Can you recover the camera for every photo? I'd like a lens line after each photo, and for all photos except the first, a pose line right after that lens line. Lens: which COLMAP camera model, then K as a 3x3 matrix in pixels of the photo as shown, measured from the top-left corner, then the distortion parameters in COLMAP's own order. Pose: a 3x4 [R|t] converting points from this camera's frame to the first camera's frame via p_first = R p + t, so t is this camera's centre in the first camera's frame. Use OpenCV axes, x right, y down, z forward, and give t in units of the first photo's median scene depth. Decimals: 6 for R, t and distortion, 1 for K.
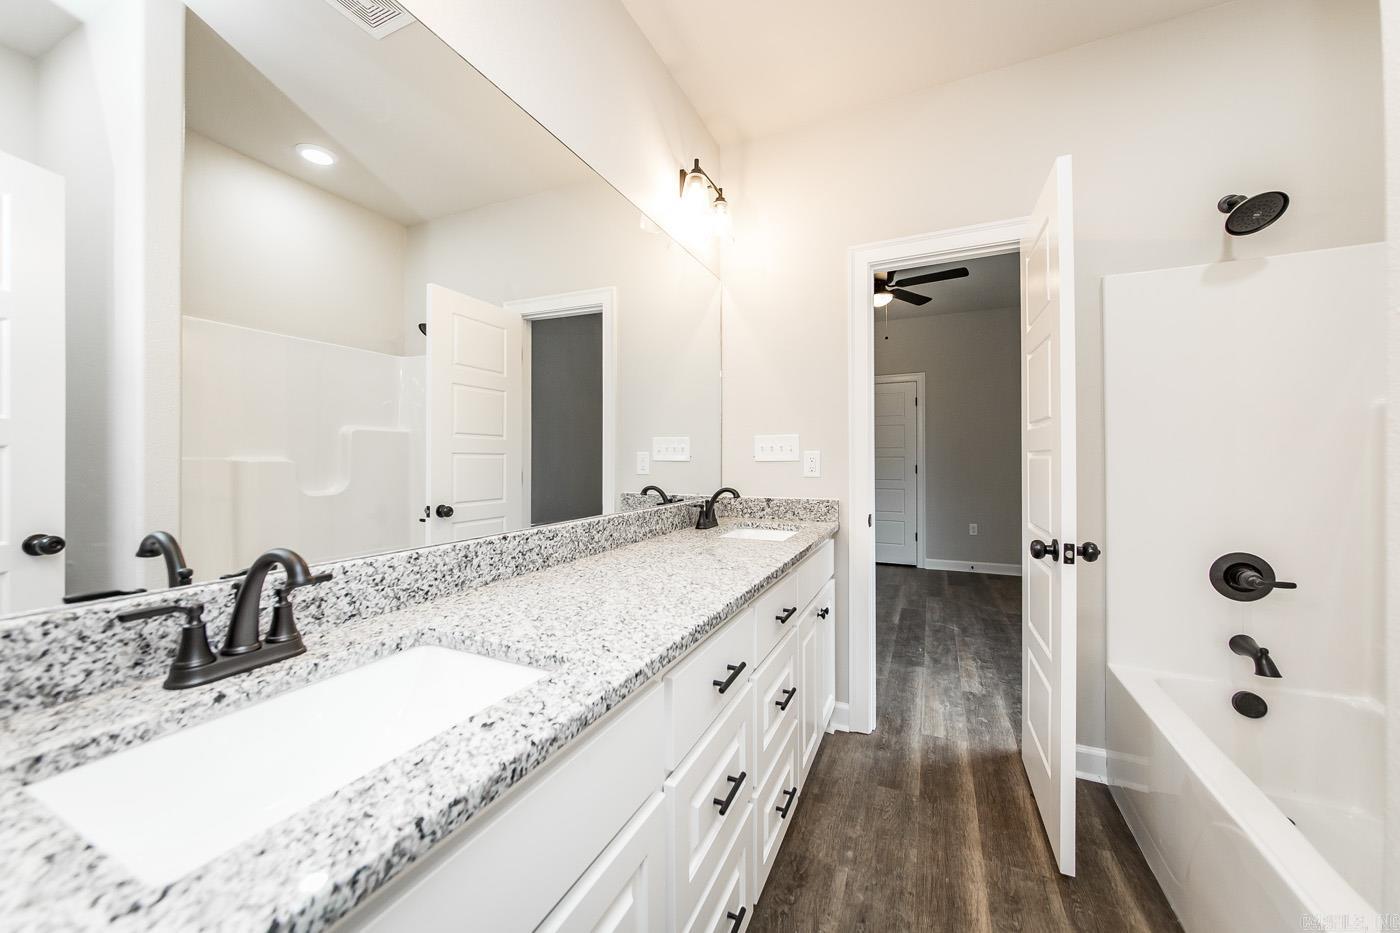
lens RADIAL K [[499.9, 0, 695.6], [0, 499.9, 461.7], [0, 0, 1]] dist [-0.012111, -0.000015]
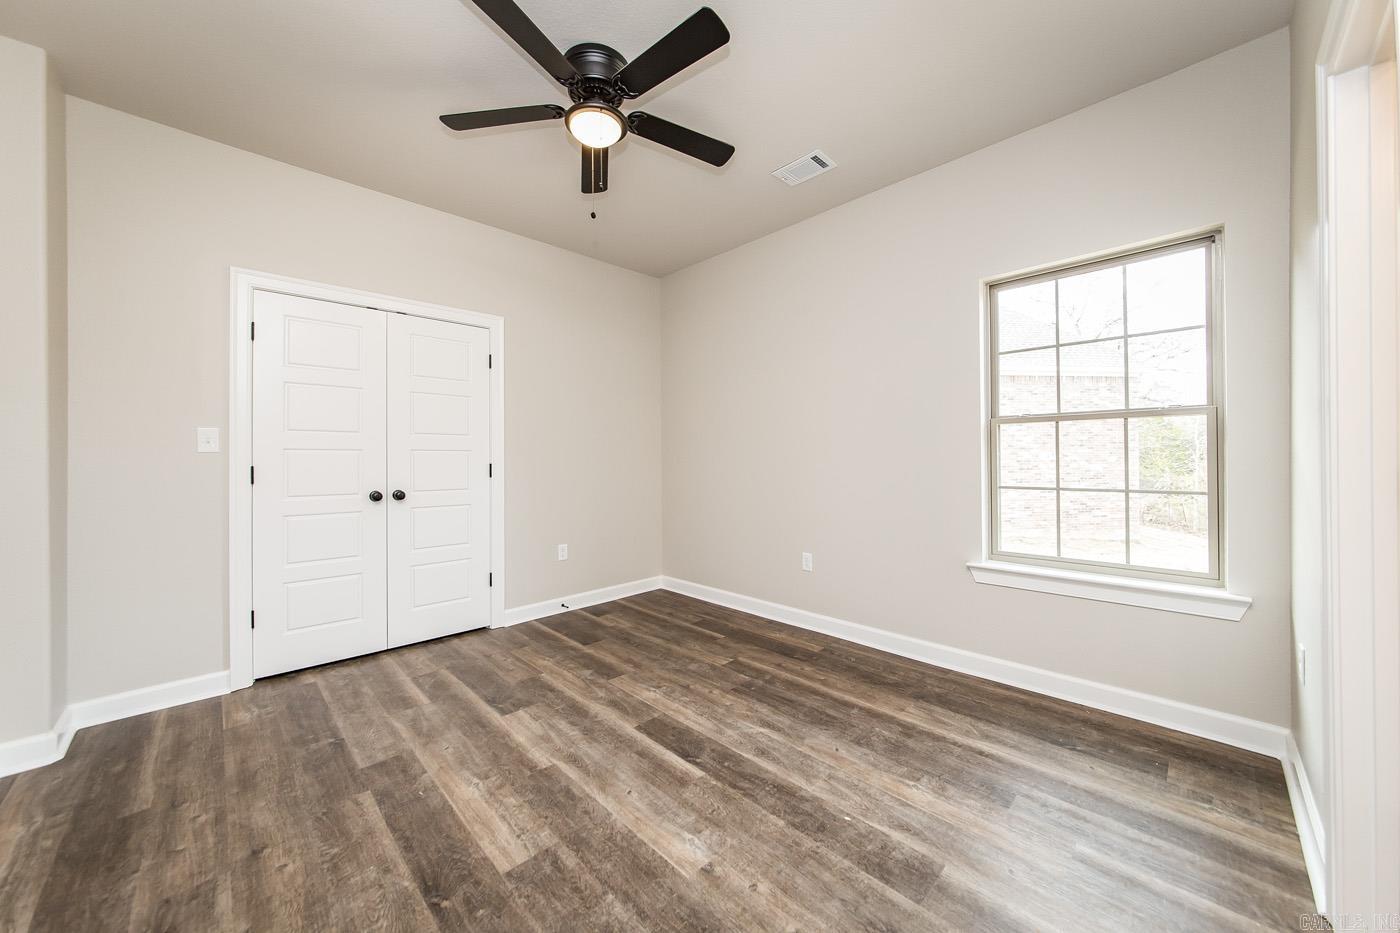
lens RADIAL K [[499.9, 0, 695.6], [0, 499.9, 461.7], [0, 0, 1]] dist [-0.012111, -0.000015]
pose [[0.349940, -0.004197, 0.936763, -0.074941], [0.003261, 0.999989, 0.003262, 0.004991], [-0.936767, 0.001914, 0.349950, 0.864639]]
